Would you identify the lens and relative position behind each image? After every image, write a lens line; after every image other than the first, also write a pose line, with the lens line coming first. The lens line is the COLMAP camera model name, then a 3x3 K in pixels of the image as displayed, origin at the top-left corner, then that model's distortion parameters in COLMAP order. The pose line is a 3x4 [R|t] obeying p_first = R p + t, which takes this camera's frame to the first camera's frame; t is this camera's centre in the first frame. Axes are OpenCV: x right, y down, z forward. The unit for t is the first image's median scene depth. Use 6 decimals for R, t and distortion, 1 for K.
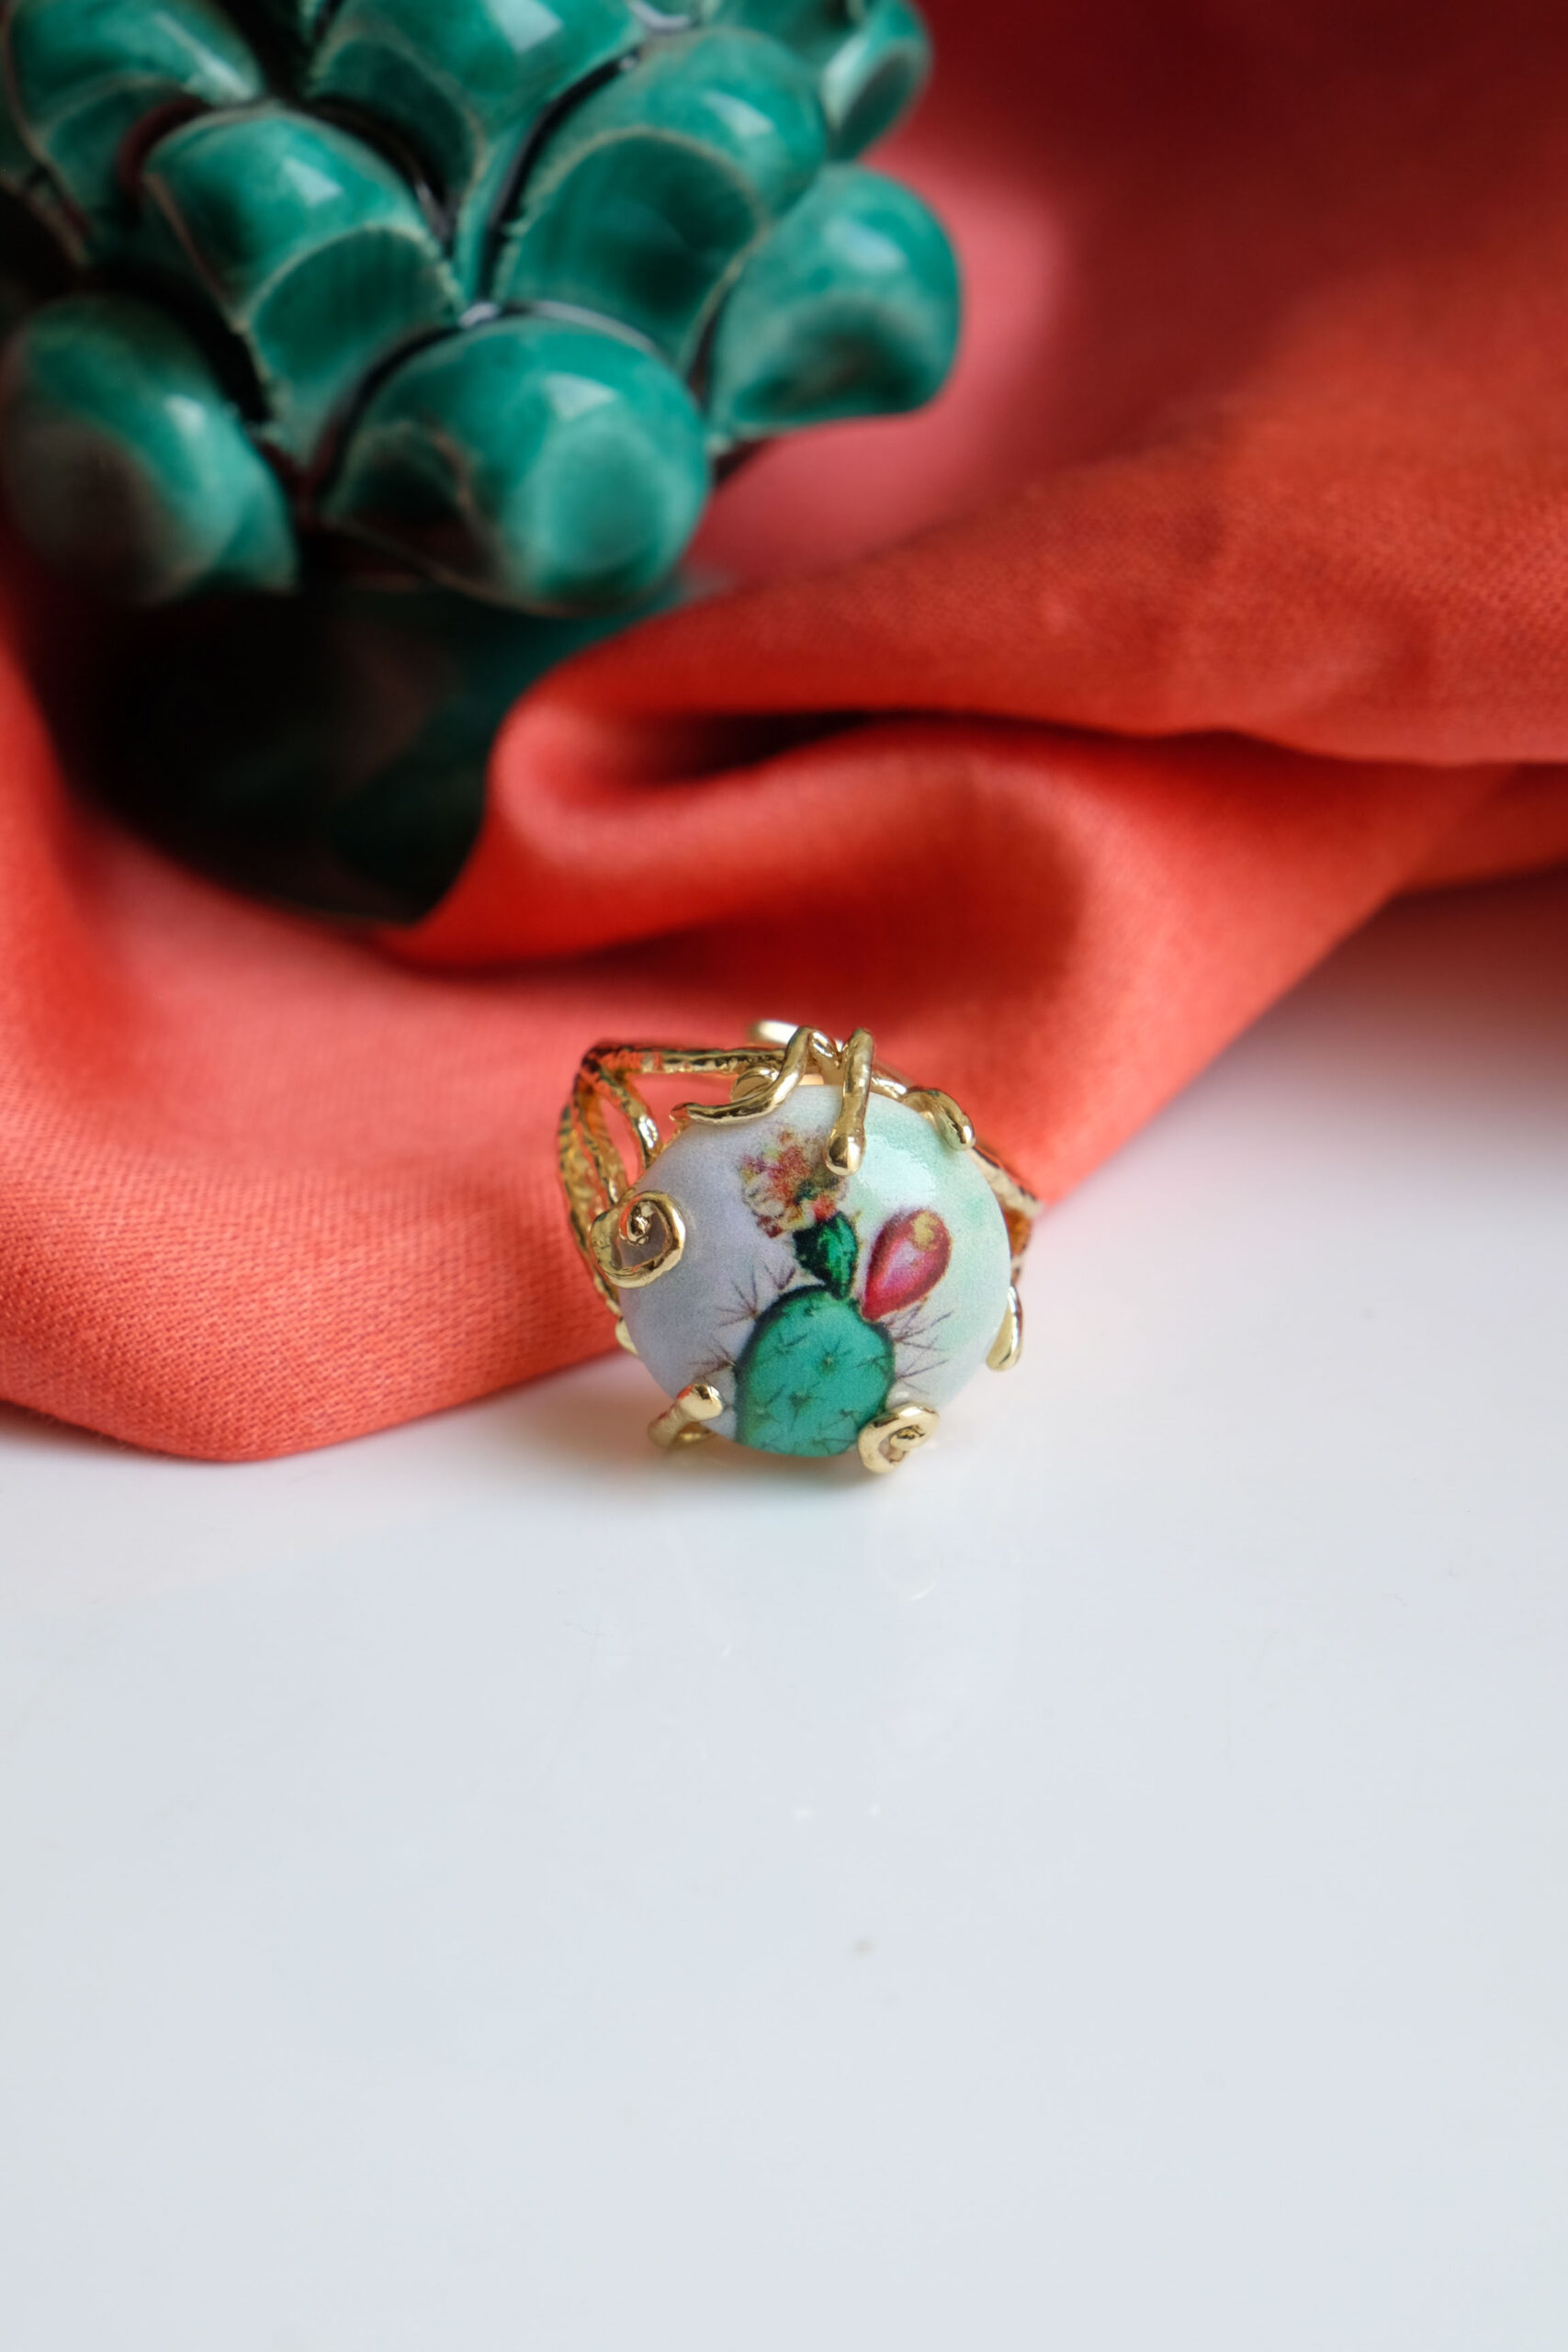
lens RADIAL K [[8021.1, 0, 784.0], [0, 8021.1, 1176.0], [0, 0, 1]] dist [-0.846749, 0.515236]
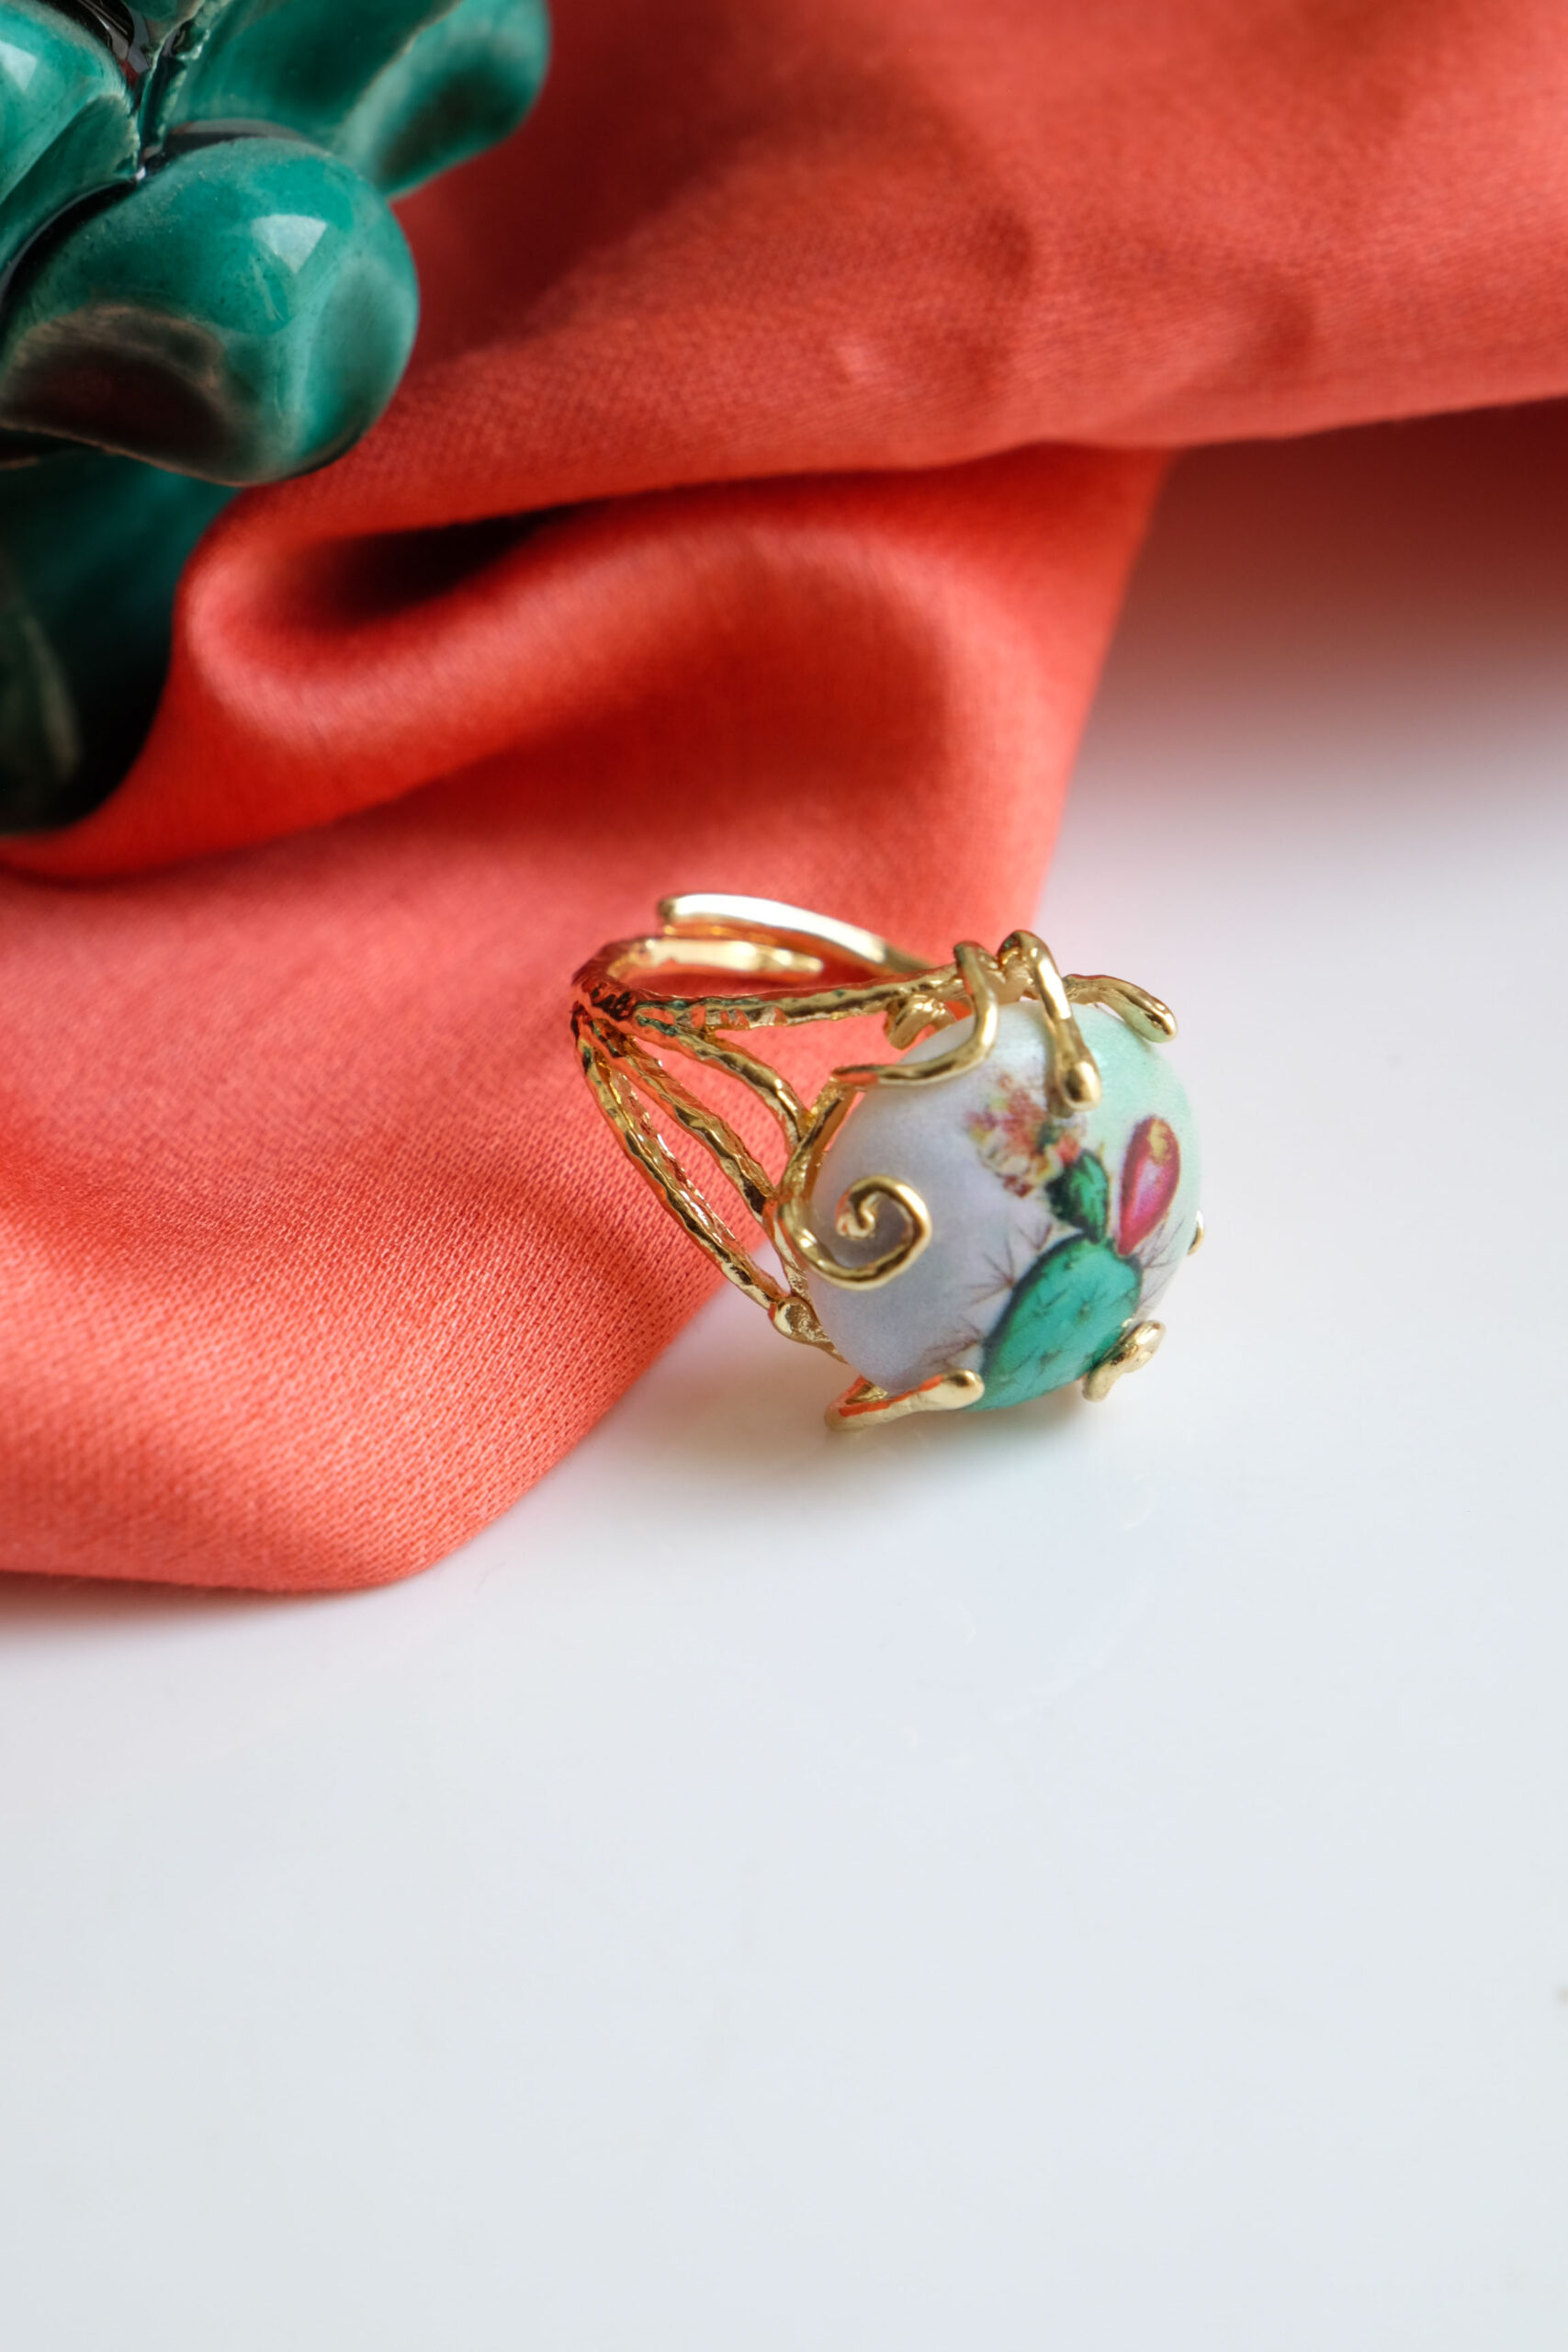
lens RADIAL K [[8021.1, 0, 784.0], [0, 8021.1, 1176.0], [0, 0, 1]] dist [-0.846749, 0.515236]
pose [[0.883747, -0.258706, 0.389952, -0.354549], [0.188958, 0.959616, 0.208403, -0.176560], [-0.428119, -0.110491, 0.896943, 0.215643]]
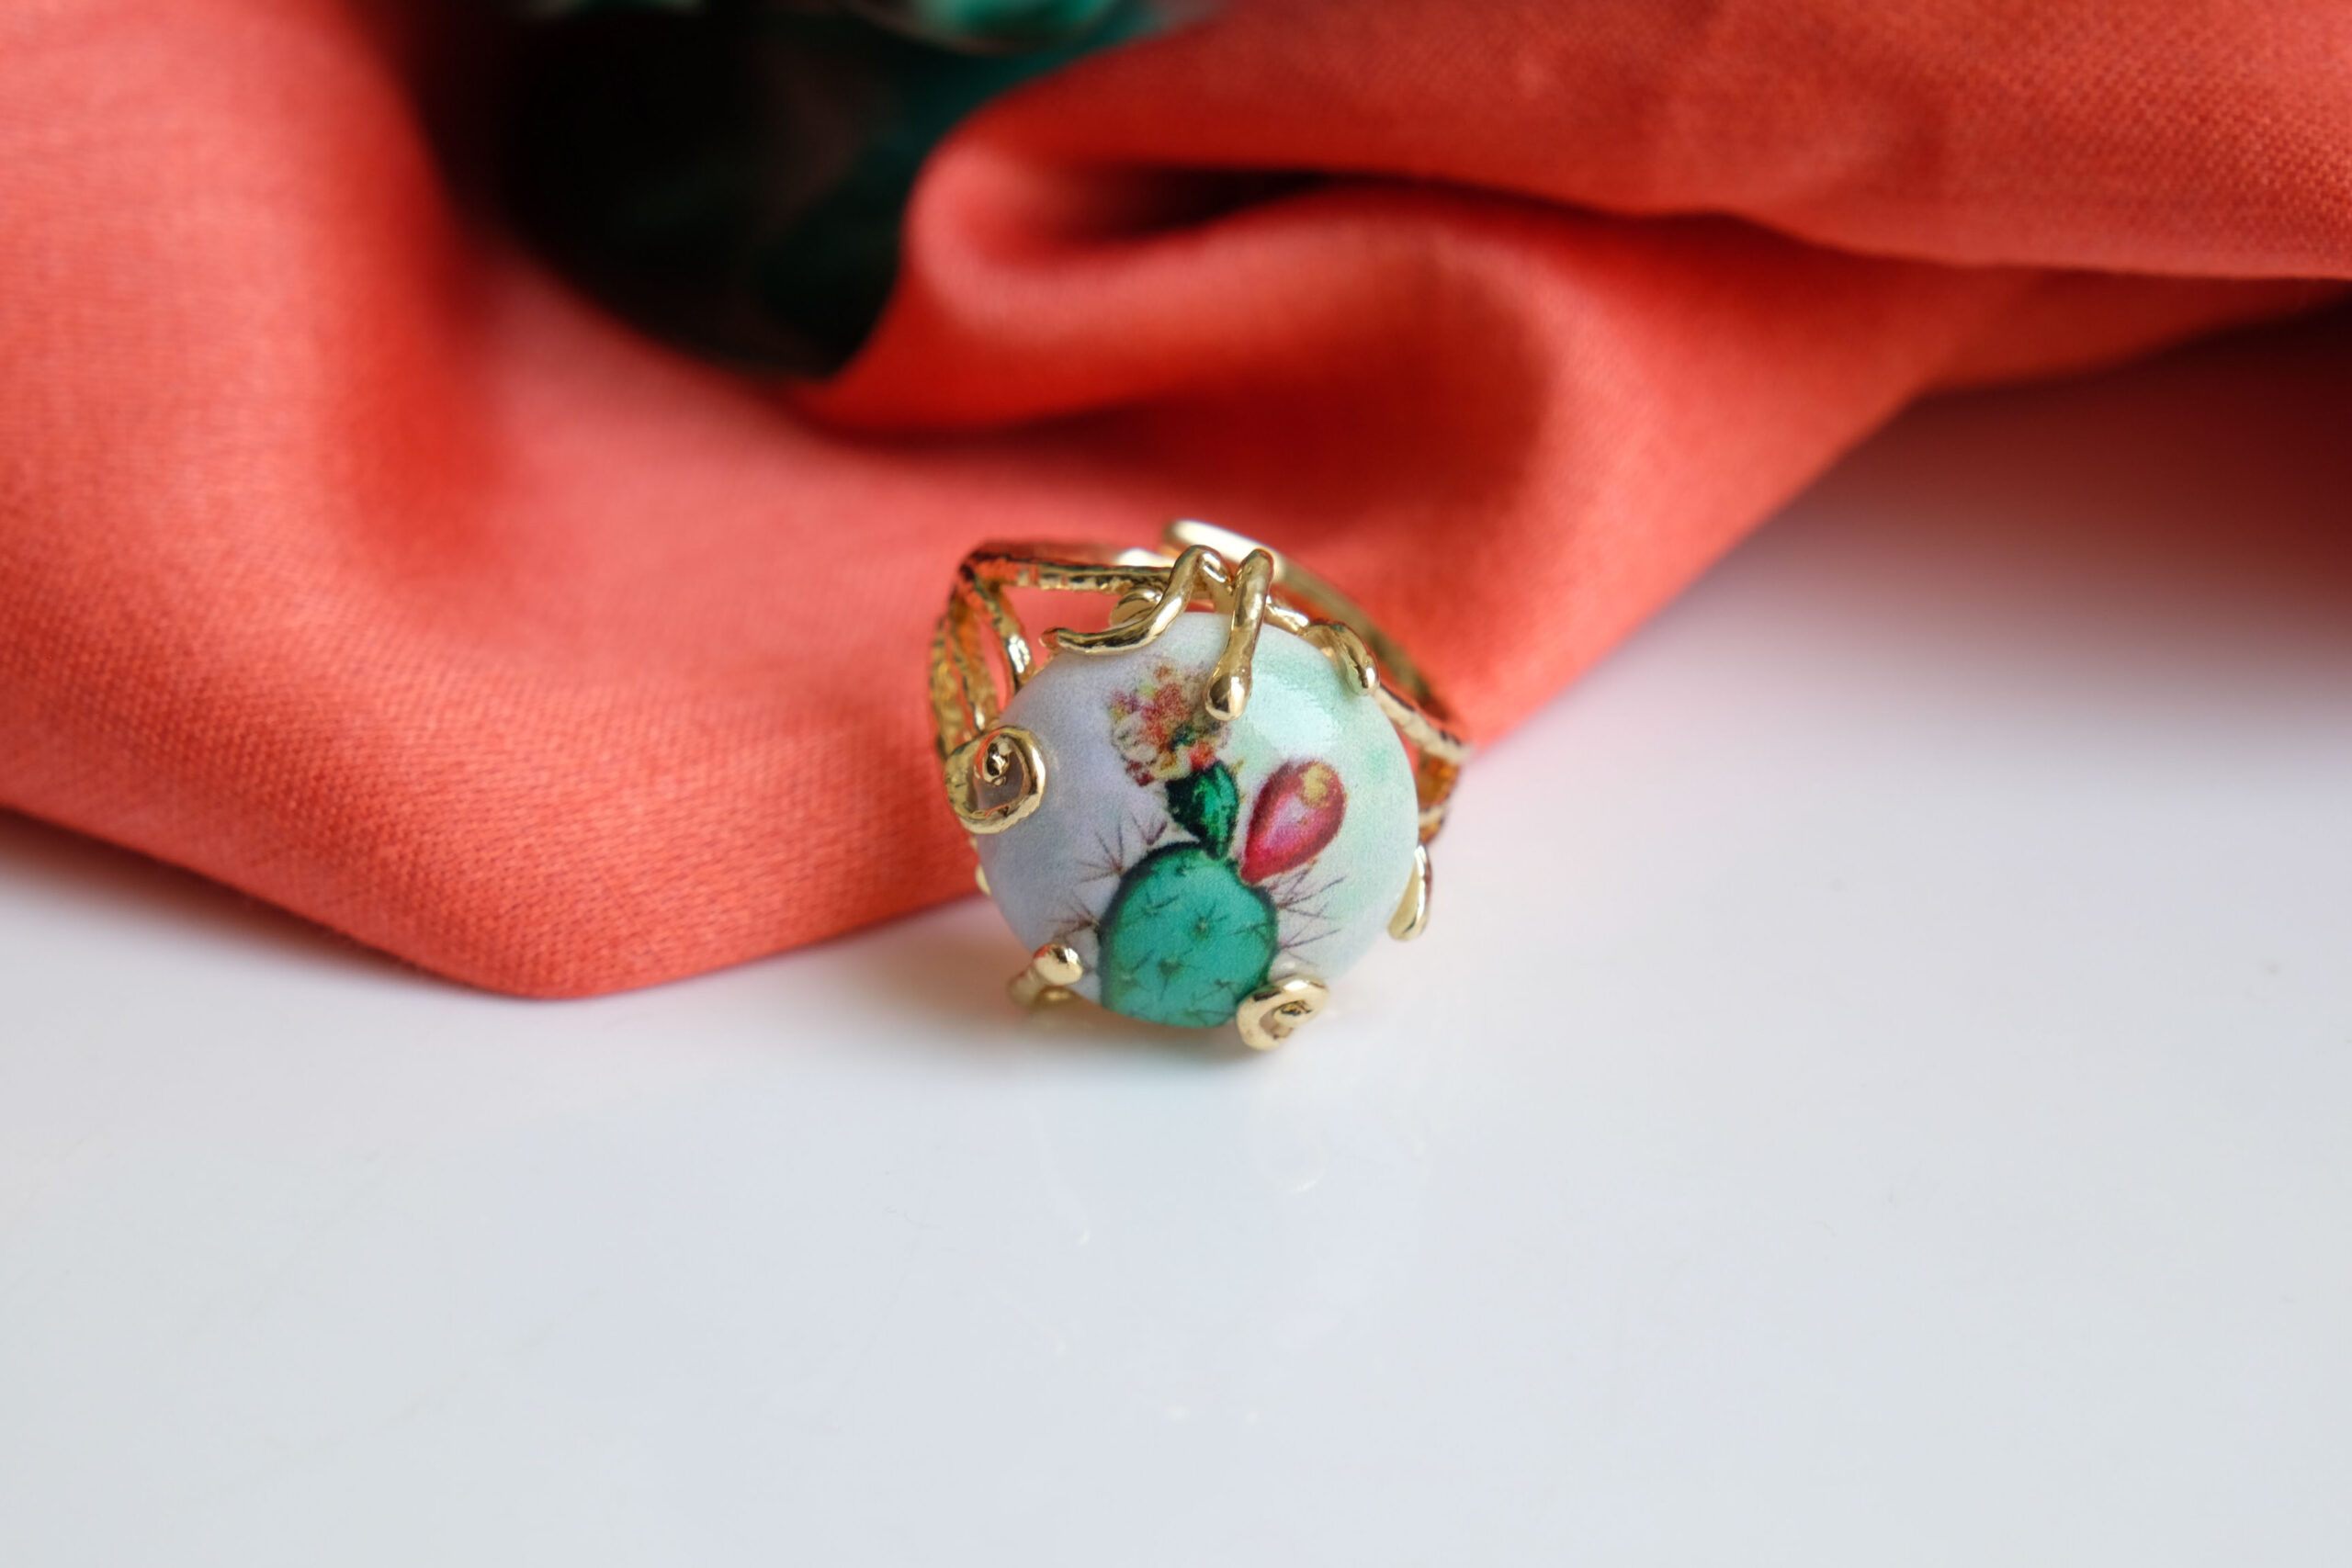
lens RADIAL K [[8021.1, 0, 1179.7], [0, 8021.1, 601.1], [0, 0, 1]] dist [-0.846749, 0.515236]
pose [[0.997402, 0.043472, -0.057434, 0.050812], [-0.042241, 0.998854, 0.022482, -0.031686], [0.058345, -0.019997, 0.998096, 0.114040]]
